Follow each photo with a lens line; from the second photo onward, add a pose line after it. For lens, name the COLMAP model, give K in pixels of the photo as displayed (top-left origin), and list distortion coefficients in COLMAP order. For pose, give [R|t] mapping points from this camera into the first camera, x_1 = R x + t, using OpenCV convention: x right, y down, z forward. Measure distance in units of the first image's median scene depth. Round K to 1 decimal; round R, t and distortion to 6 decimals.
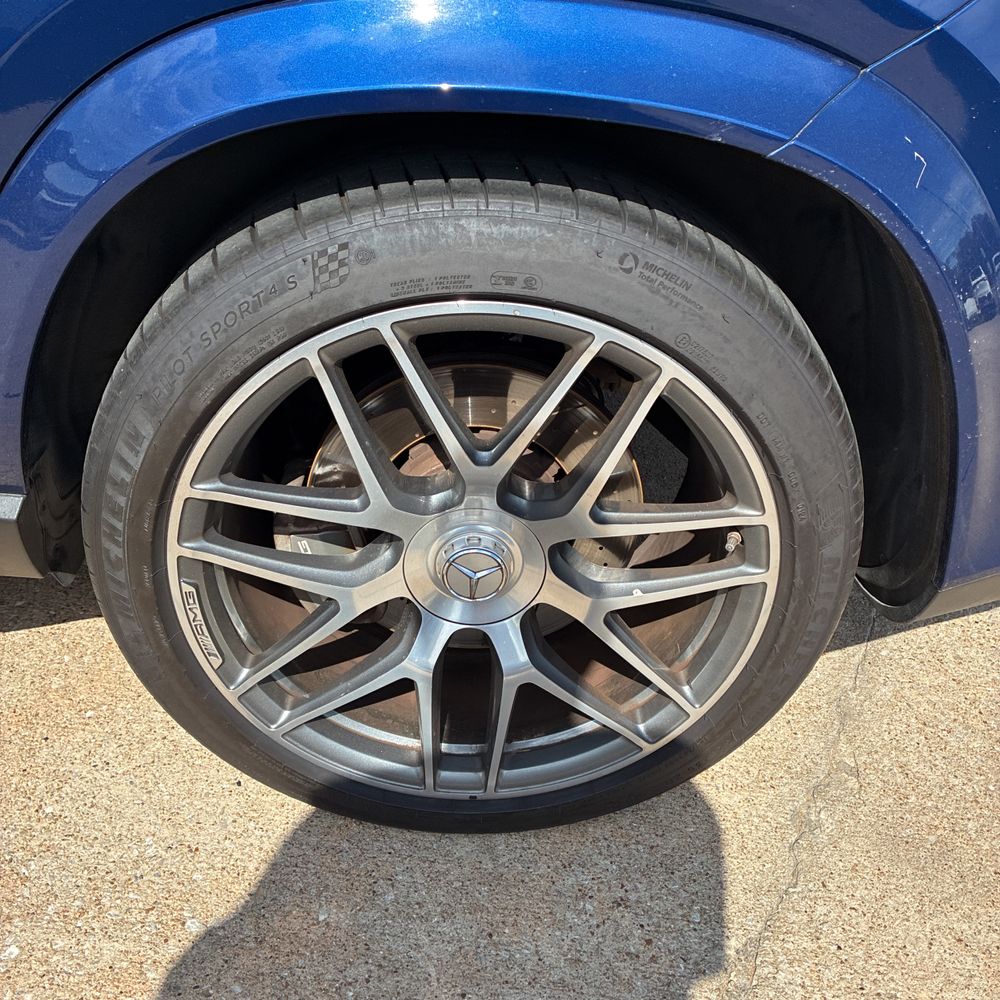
lens RADIAL K [[1017.2, 0, 499.3], [0, 1017.2, 496.8], [0, 0, 1]] dist [0.018187, 0.000000]
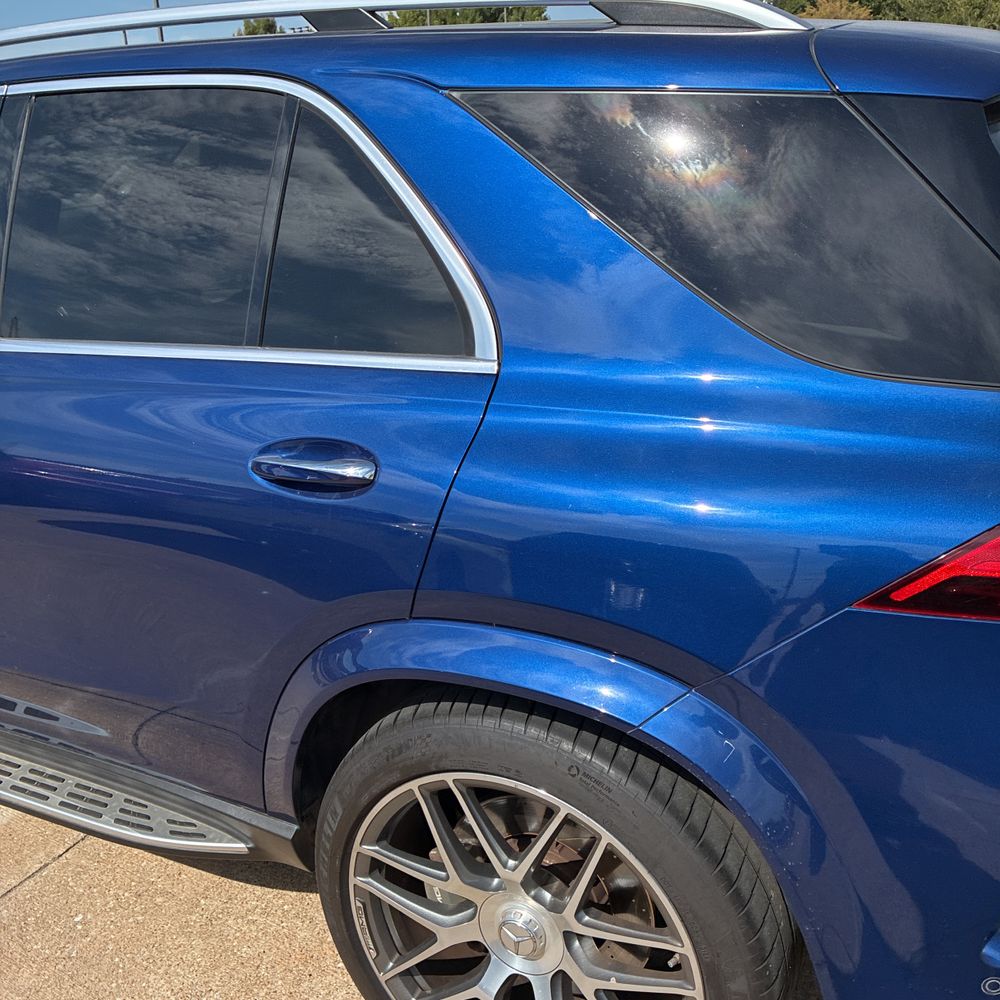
lens RADIAL K [[1017.2, 0, 496.7], [0, 1017.2, 502.1], [0, 0, 1]] dist [0.018187, 0.000000]
pose [[0.877742, 0.050506, -0.476465, 0.694164], [-0.165235, 0.965332, -0.202069, -0.259522], [0.449741, 0.256093, 0.855657, -0.535634]]
